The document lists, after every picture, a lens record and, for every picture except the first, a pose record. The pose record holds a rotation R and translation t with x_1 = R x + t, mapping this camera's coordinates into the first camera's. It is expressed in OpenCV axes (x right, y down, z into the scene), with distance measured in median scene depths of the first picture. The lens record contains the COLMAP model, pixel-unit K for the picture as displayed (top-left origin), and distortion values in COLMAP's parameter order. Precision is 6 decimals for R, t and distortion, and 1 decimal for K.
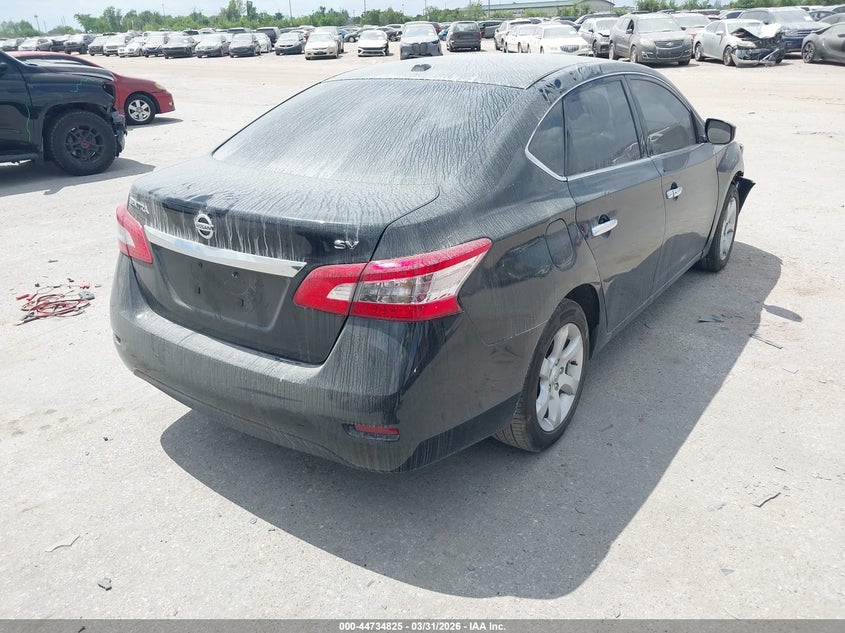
lens RADIAL K [[652.6, 0, 422.5], [0, 652.6, 316.5], [0, 0, 1]] dist [0.008859, 0.007477]
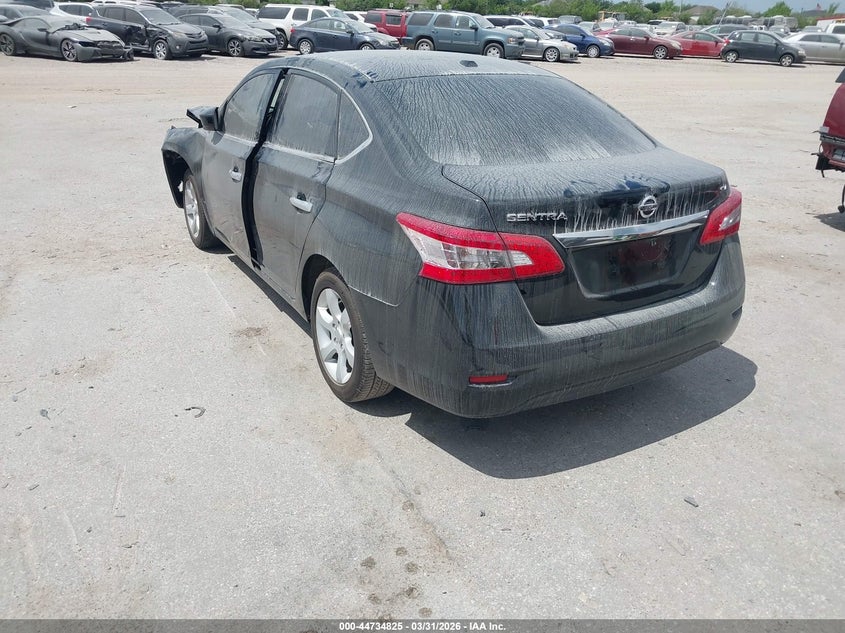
lens RADIAL K [[652.6, 0, 422.5], [0, 652.6, 316.5], [0, 0, 1]] dist [0.008859, 0.007477]
pose [[0.400992, -0.324541, 0.856667, -1.259845], [0.315653, 0.926825, 0.203368, -0.261052], [-0.859982, 0.188861, 0.474092, 0.689009]]
